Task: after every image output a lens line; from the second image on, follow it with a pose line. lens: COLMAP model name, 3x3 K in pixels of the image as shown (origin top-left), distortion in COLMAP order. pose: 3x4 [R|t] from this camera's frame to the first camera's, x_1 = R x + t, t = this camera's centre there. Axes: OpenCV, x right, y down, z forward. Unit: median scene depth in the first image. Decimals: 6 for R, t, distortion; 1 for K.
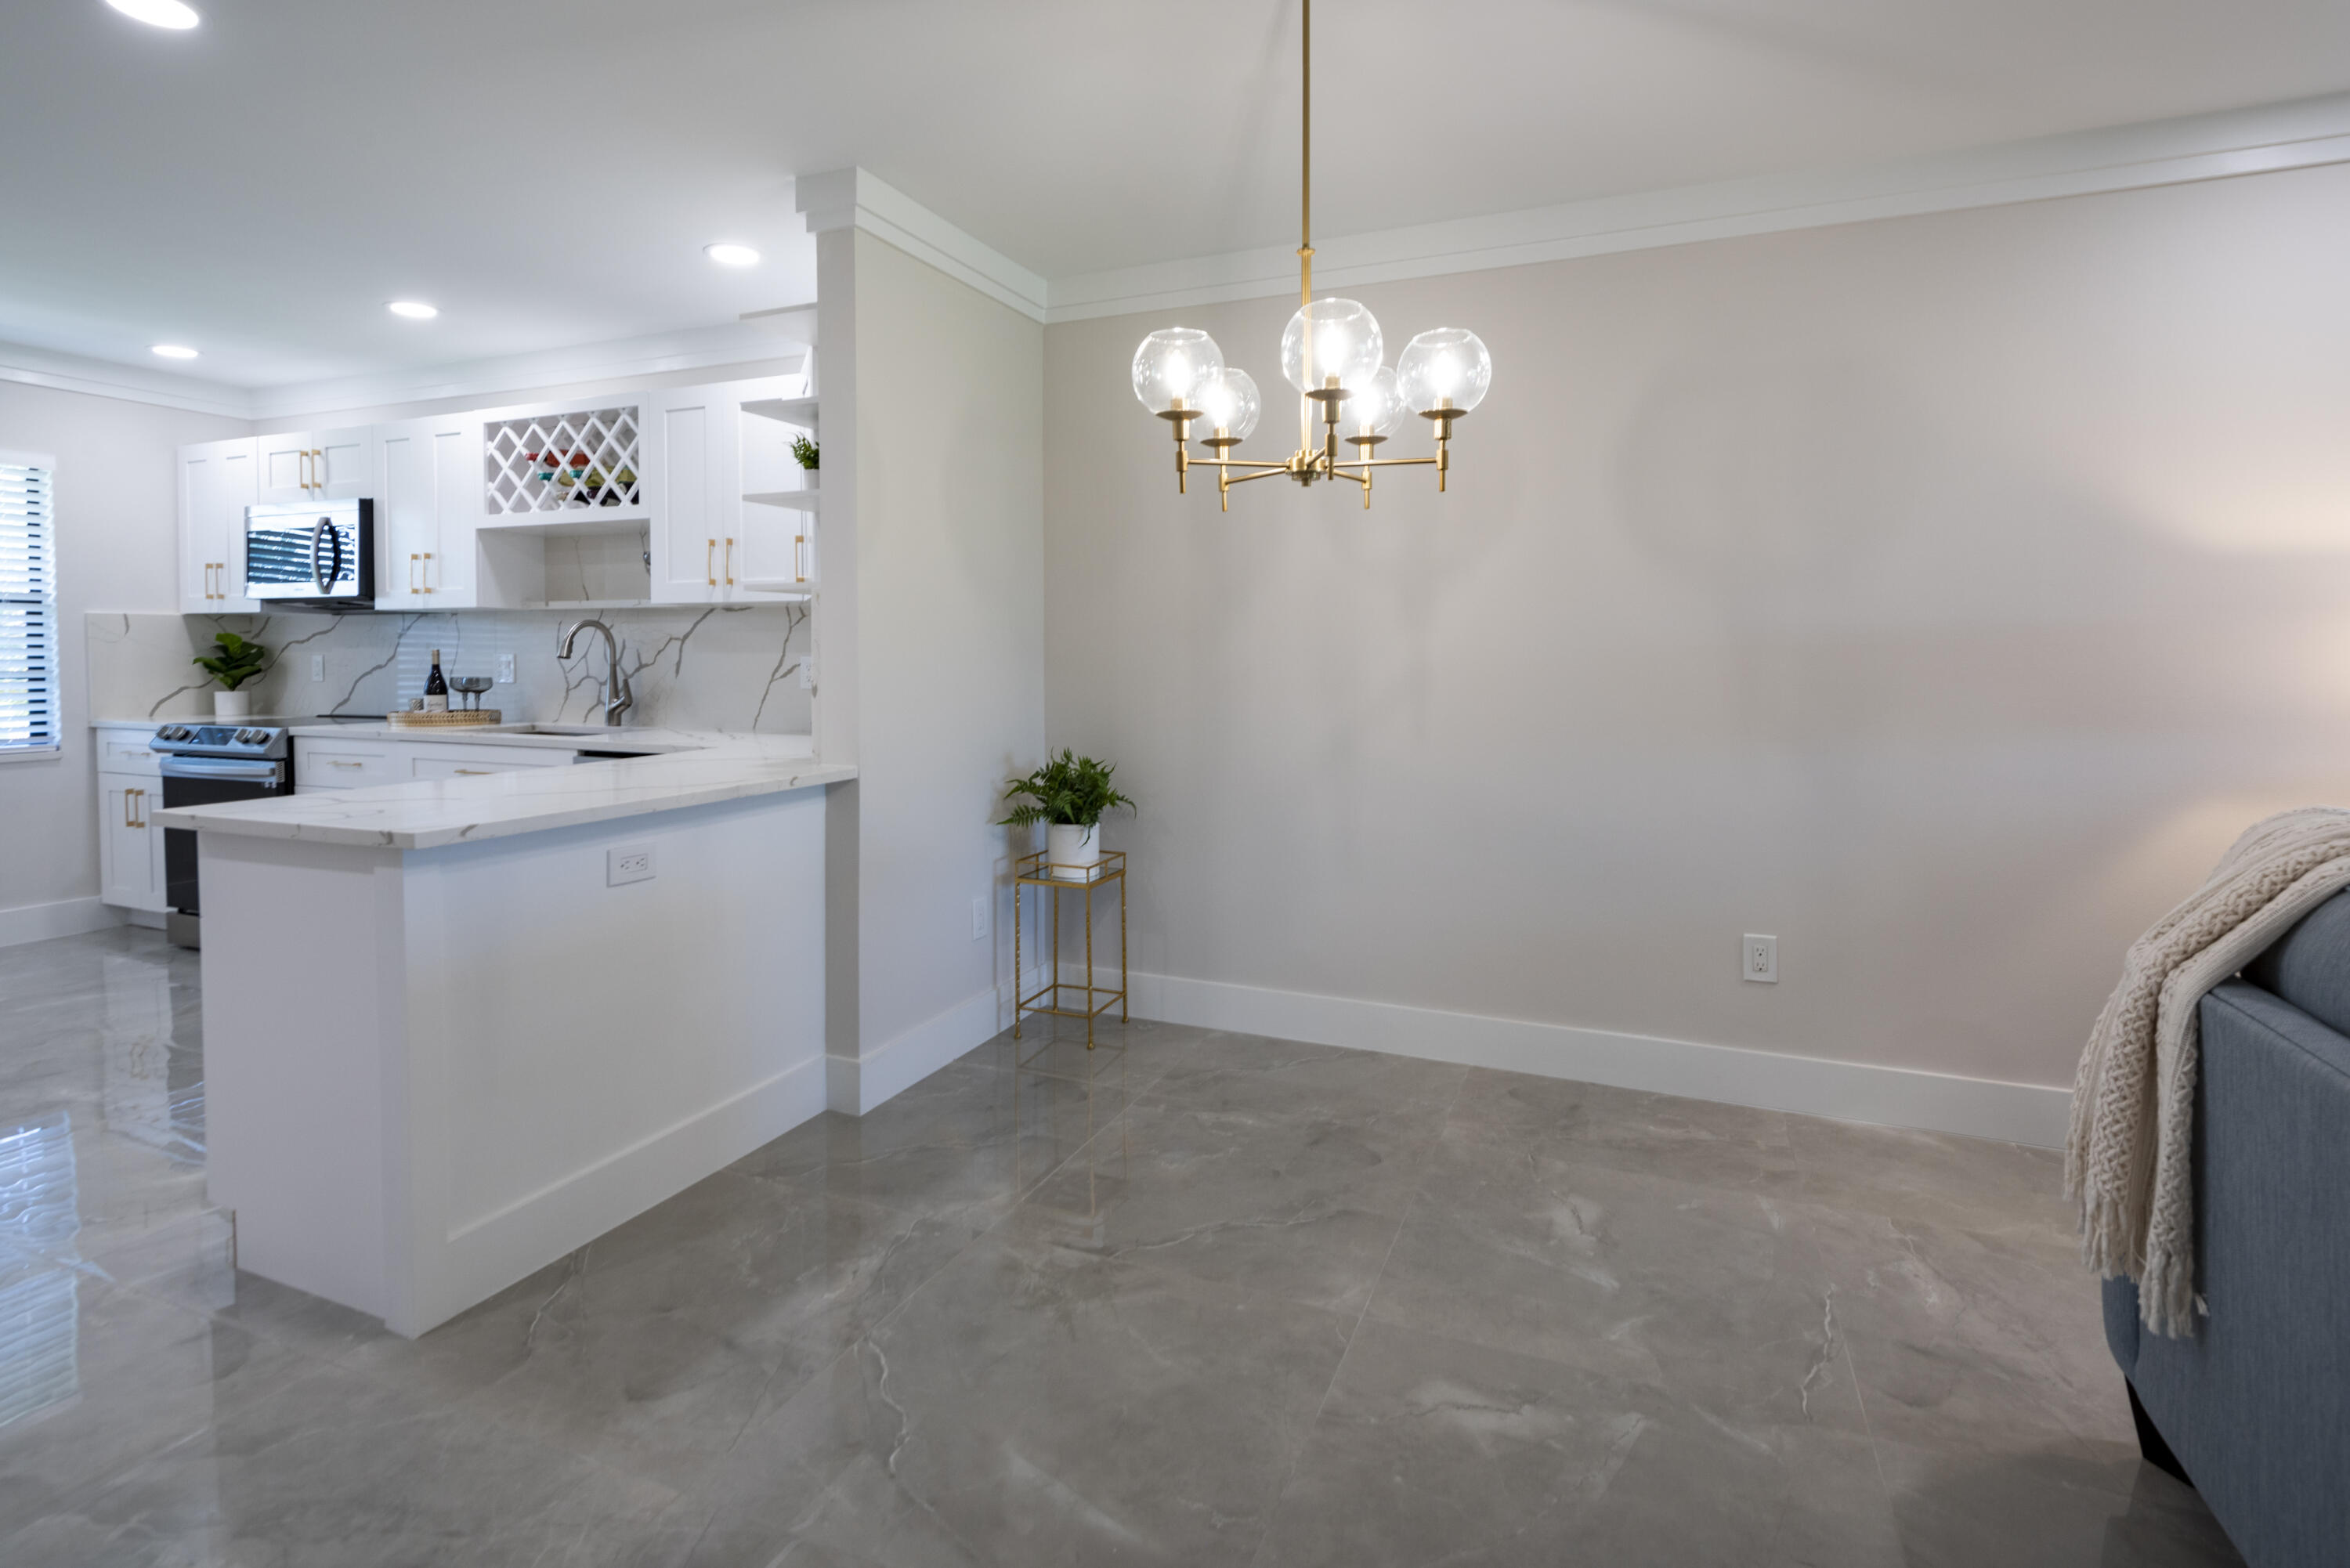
lens RADIAL K [[1119.4, 0, 1164.8], [0, 1119.4, 687.8], [0, 0, 1]] dist [-0.002371, -0.000814]
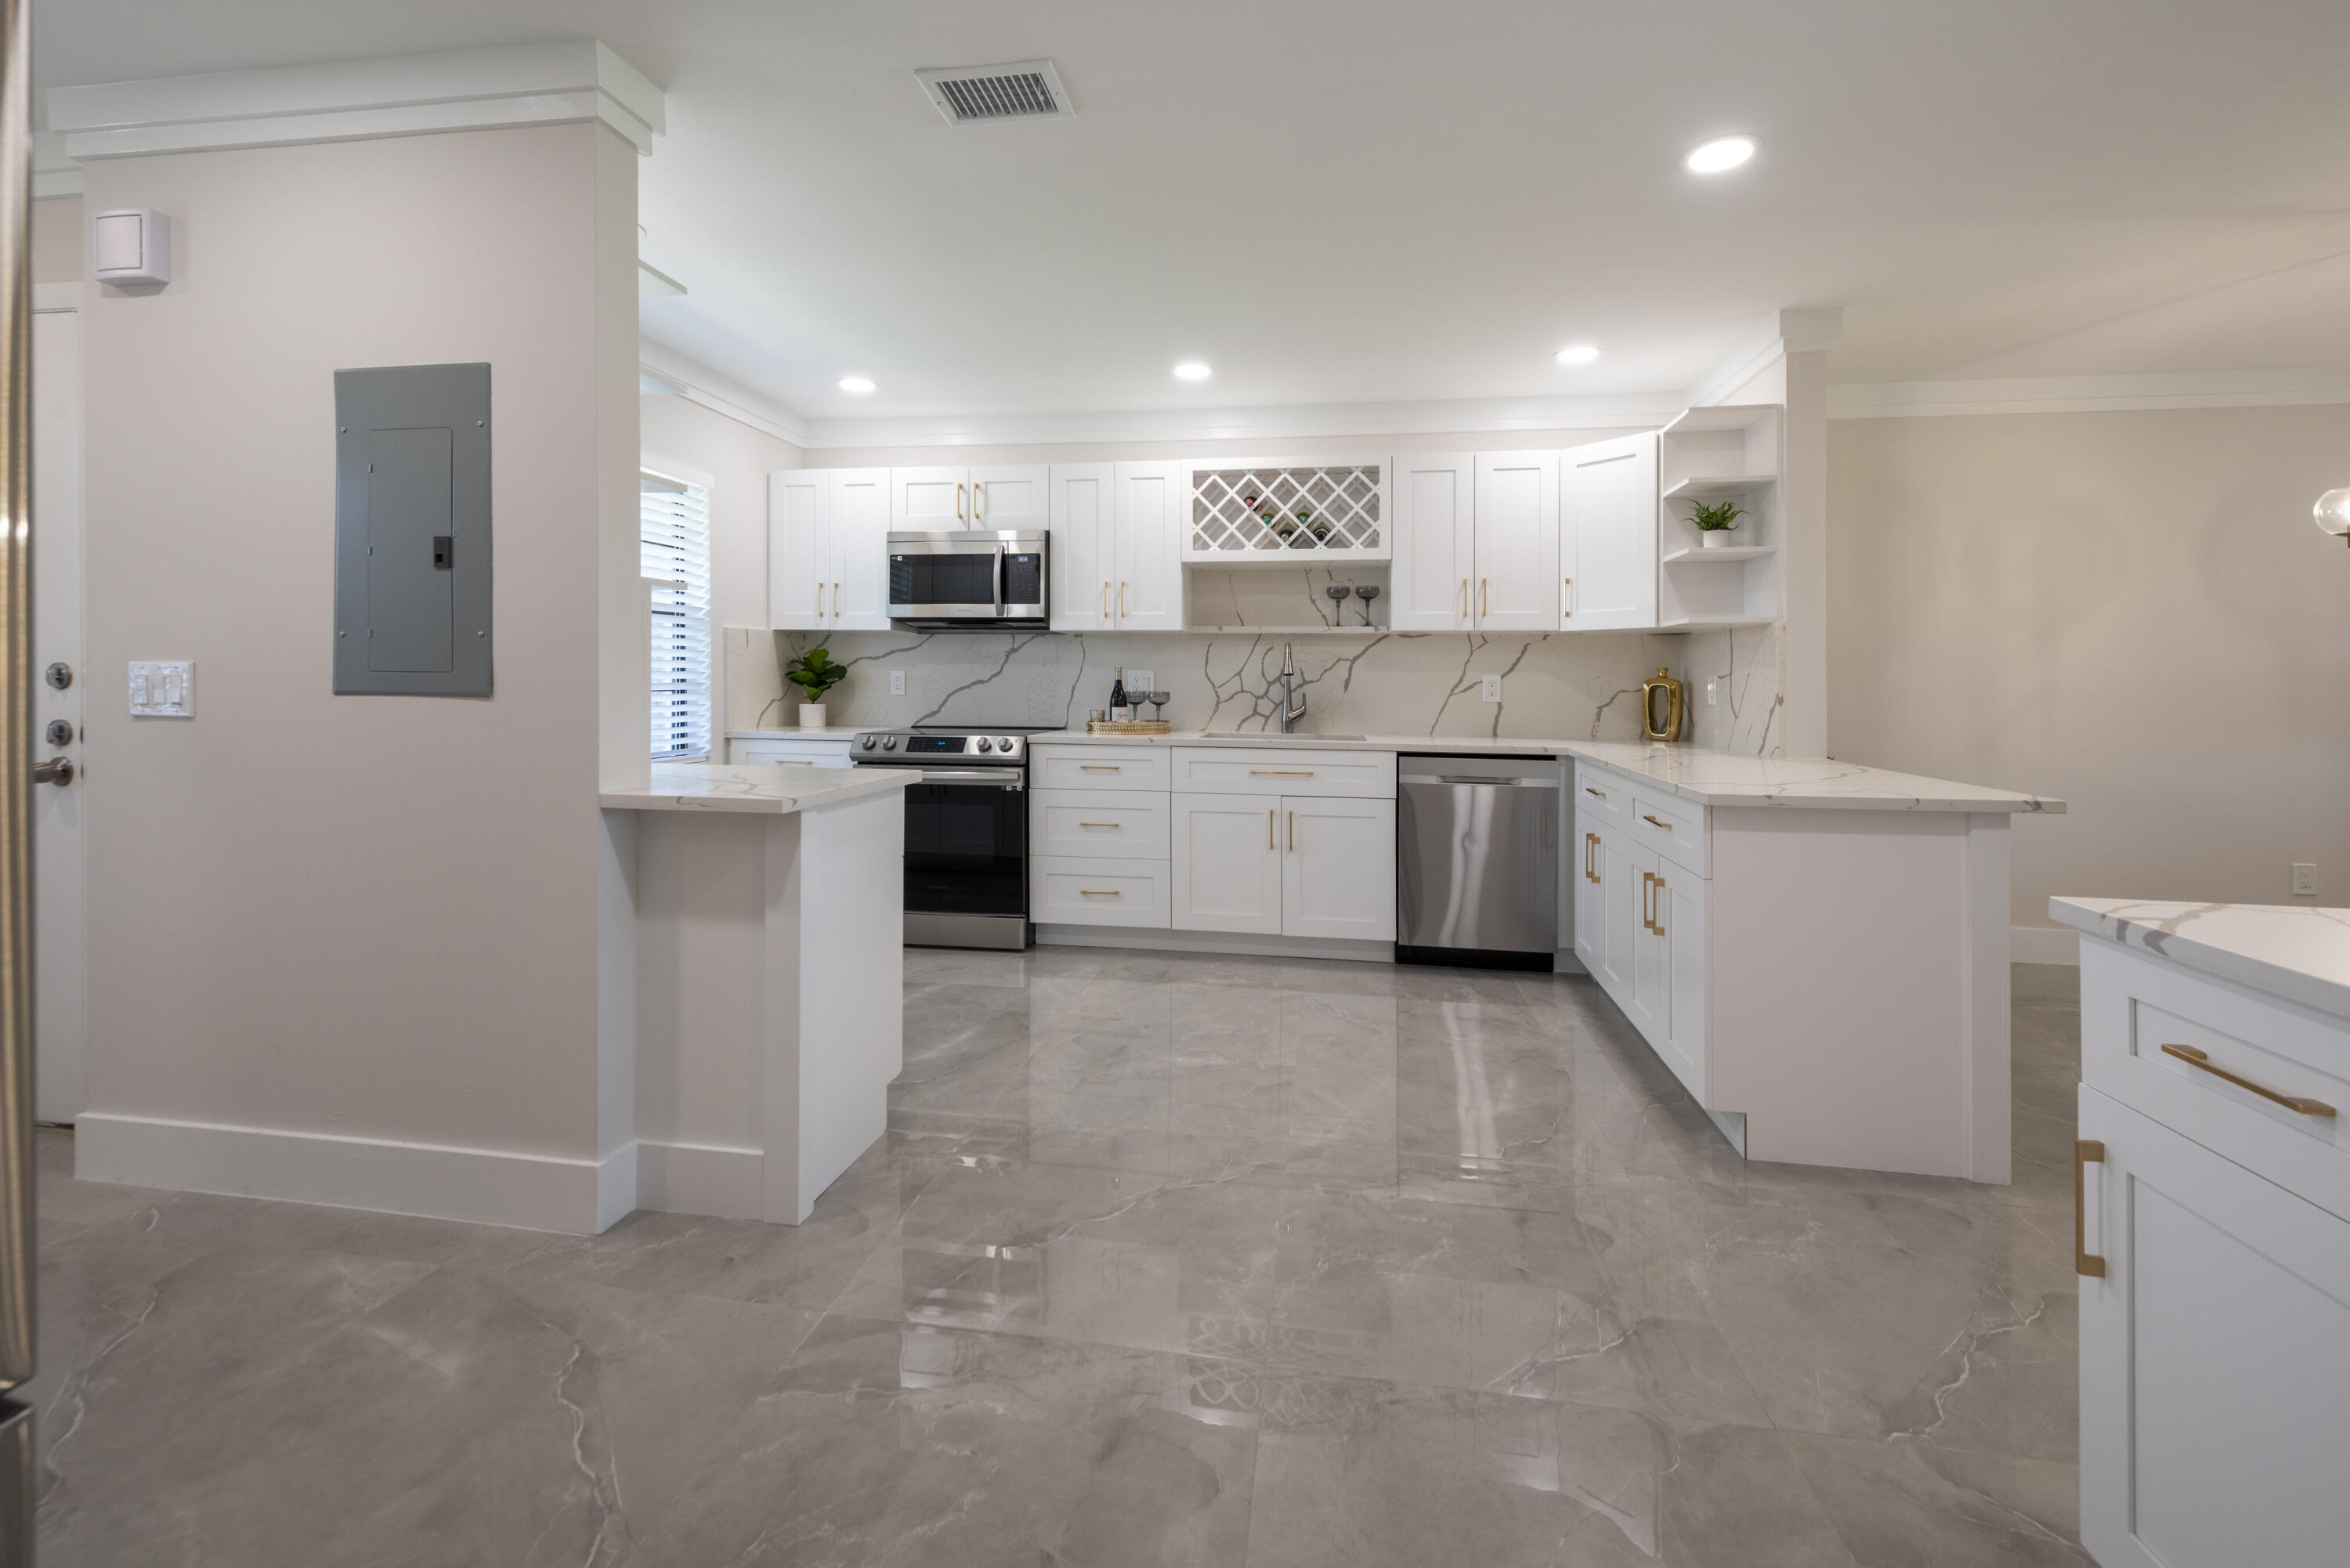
lens RADIAL K [[966.5, 0, 1184.5], [0, 966.5, 669.9], [0, 0, 1]] dist [0.000783, 0.000032]
pose [[0.973507, 0.010309, 0.228425, -0.801630], [-0.001137, 0.999189, -0.040247, 0.008352], [-0.228654, 0.038921, 0.972729, 0.033124]]
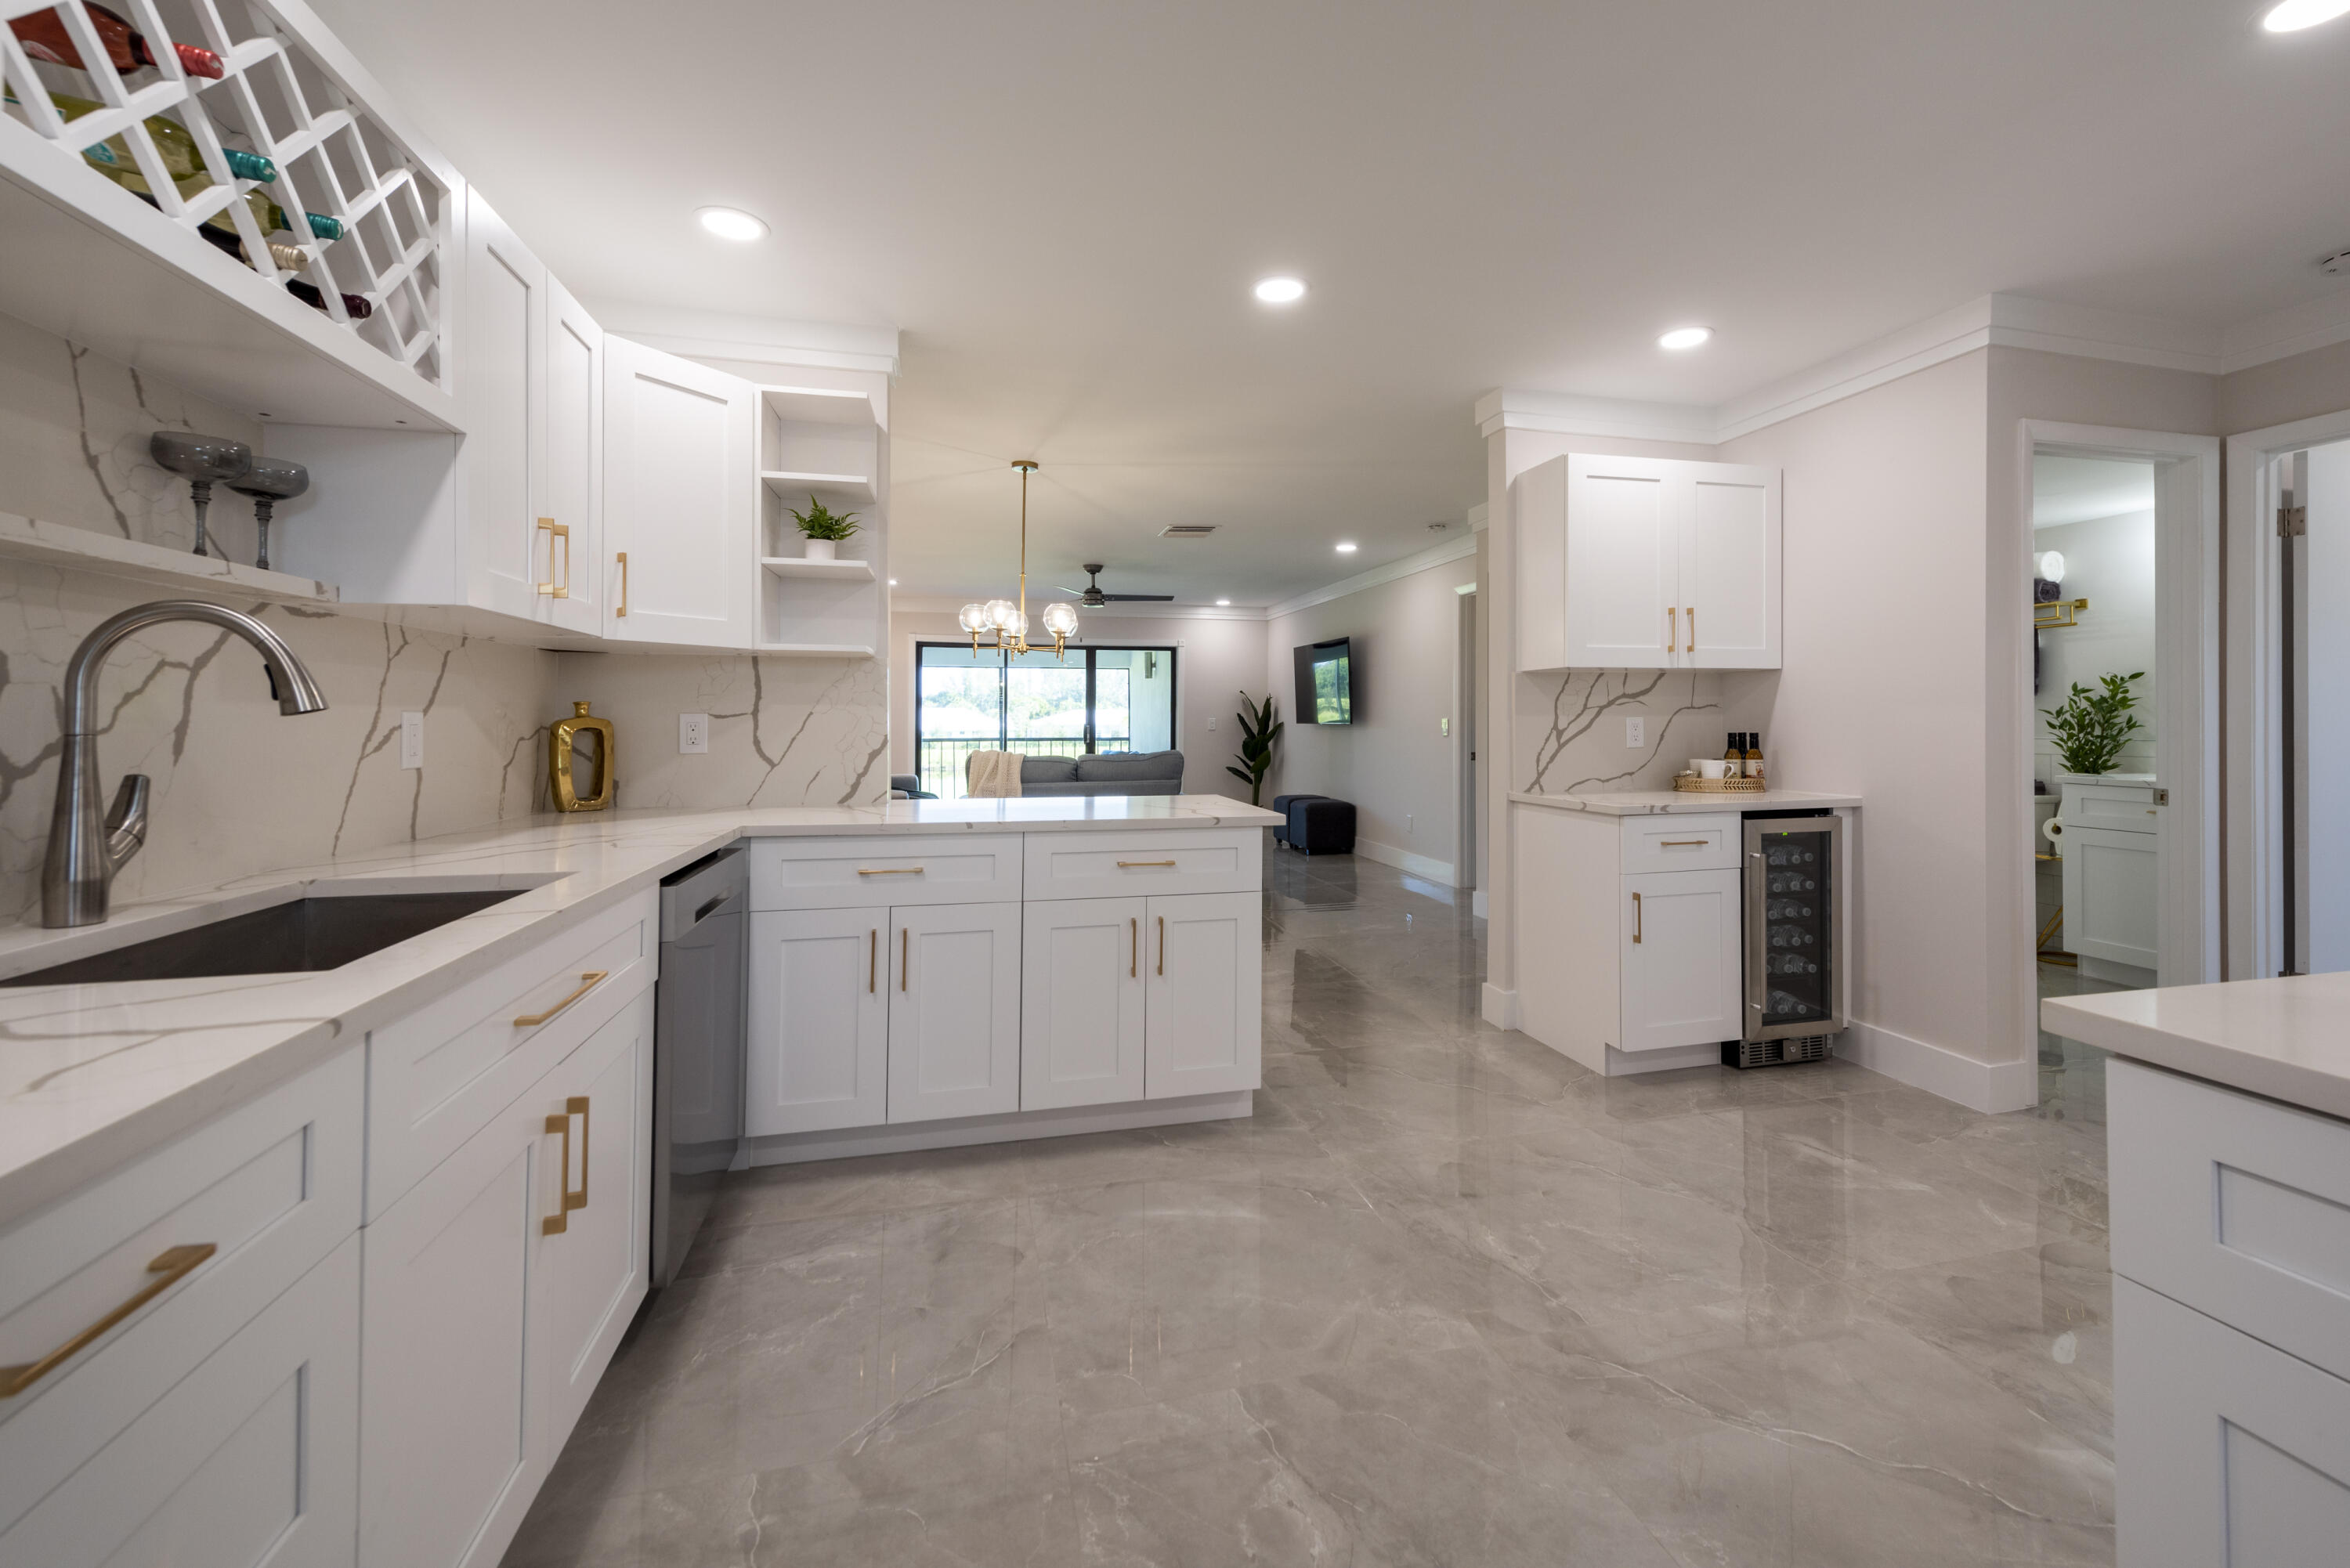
lens RADIAL K [[981.1, 0, 1183.7], [0, 981.1, 713.5], [0, 0, 1]] dist [0.000090, -0.000024]
pose [[-0.590996, 0.003306, 0.806668, -0.880126], [0.015551, 0.999852, 0.007295, -0.022657], [-0.806525, 0.016856, -0.590960, 0.877141]]
